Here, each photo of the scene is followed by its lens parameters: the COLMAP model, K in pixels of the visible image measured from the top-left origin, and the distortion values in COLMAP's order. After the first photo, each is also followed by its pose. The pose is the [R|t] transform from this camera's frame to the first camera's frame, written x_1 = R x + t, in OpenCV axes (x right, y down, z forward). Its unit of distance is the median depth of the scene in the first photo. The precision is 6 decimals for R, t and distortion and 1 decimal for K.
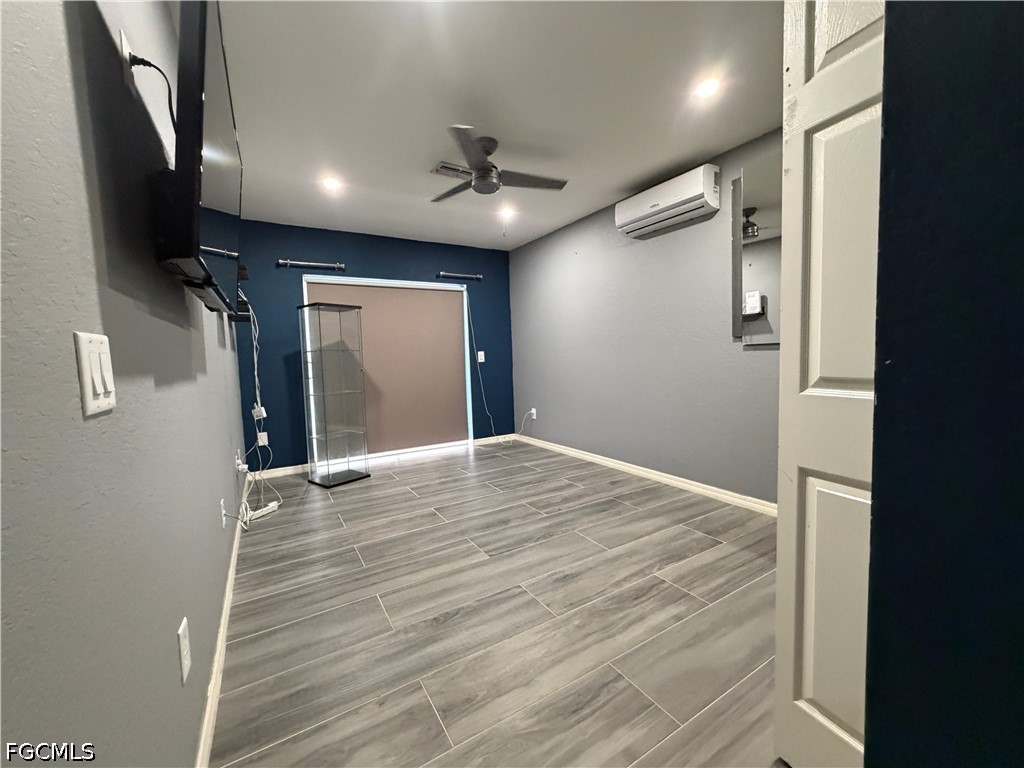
lens RADIAL K [[411.5, 0, 510.2], [0, 411.5, 383.8], [0, 0, 1]] dist [0.003396, 0.000495]
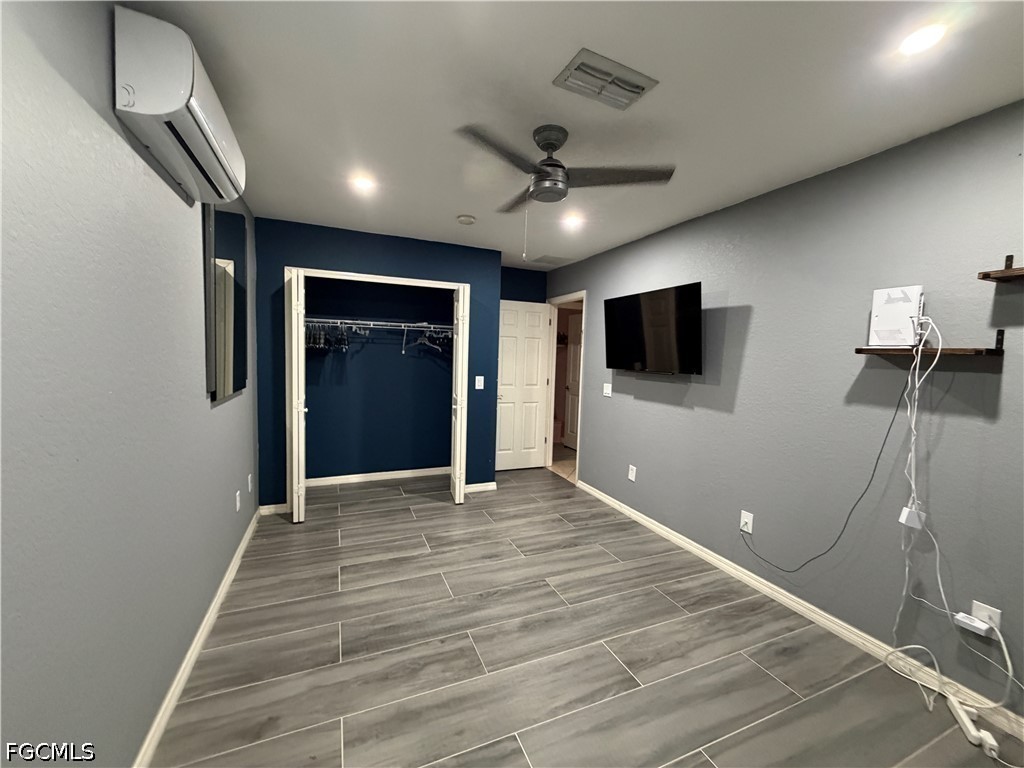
lens RADIAL K [[411.5, 0, 512.5], [0, 411.5, 383.6], [0, 0, 1]] dist [0.003396, 0.000495]
pose [[-0.991227, -0.005218, 0.132068, -0.106826], [0.012643, 0.990894, 0.134046, -0.272377], [-0.131565, 0.134540, -0.982135, 2.040269]]
